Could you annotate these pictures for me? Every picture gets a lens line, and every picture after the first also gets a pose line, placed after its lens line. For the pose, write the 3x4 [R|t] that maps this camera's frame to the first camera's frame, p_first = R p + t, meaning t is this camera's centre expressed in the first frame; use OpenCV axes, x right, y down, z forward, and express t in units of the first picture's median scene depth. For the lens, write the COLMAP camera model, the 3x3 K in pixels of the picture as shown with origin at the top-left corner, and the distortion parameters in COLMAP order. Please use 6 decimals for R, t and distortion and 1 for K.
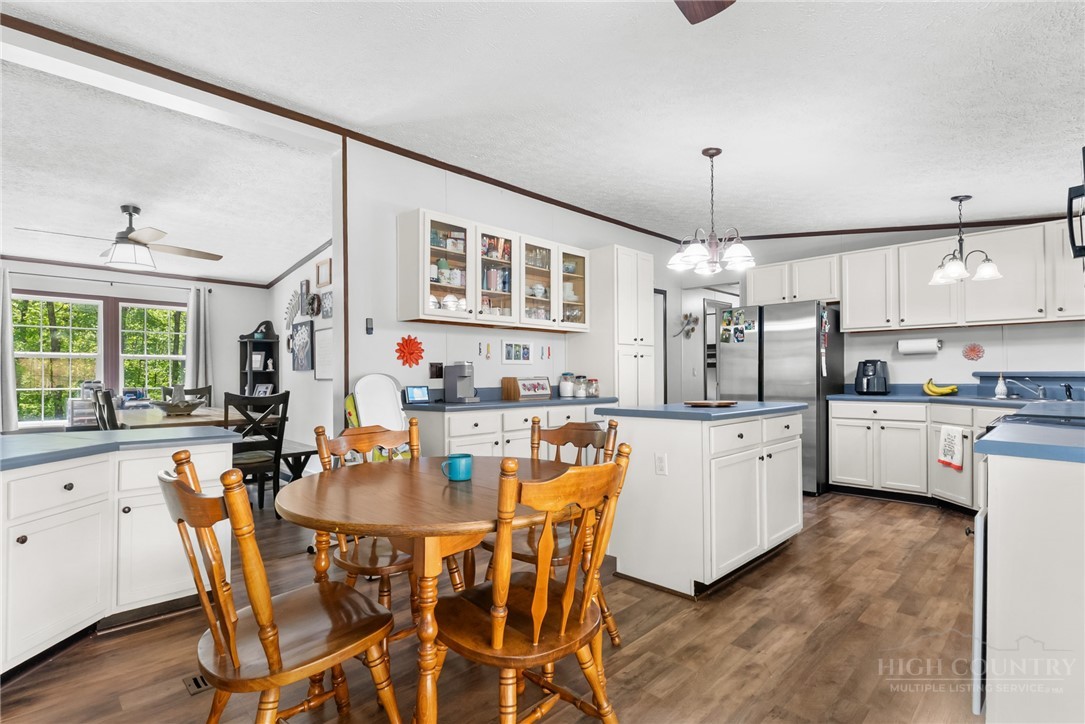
lens RADIAL K [[532.5, 0, 540.0], [0, 532.5, 372.8], [0, 0, 1]] dist [-0.002813, -0.000257]
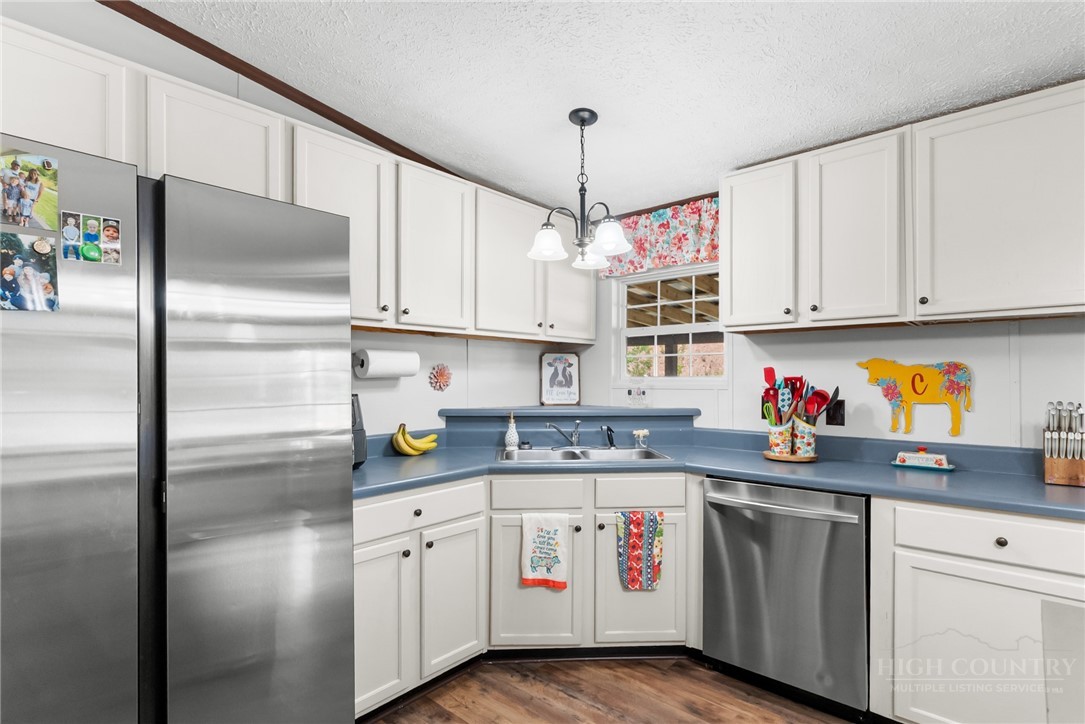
lens RADIAL K [[532.5, 0, 540.0], [0, 532.5, 372.8], [0, 0, 1]] dist [-0.002813, -0.000257]
pose [[-0.055126, 0.011131, 0.998417, 0.144704], [-0.004890, 0.999923, -0.011418, -0.029802], [-0.998467, -0.005512, -0.055067, 0.725848]]
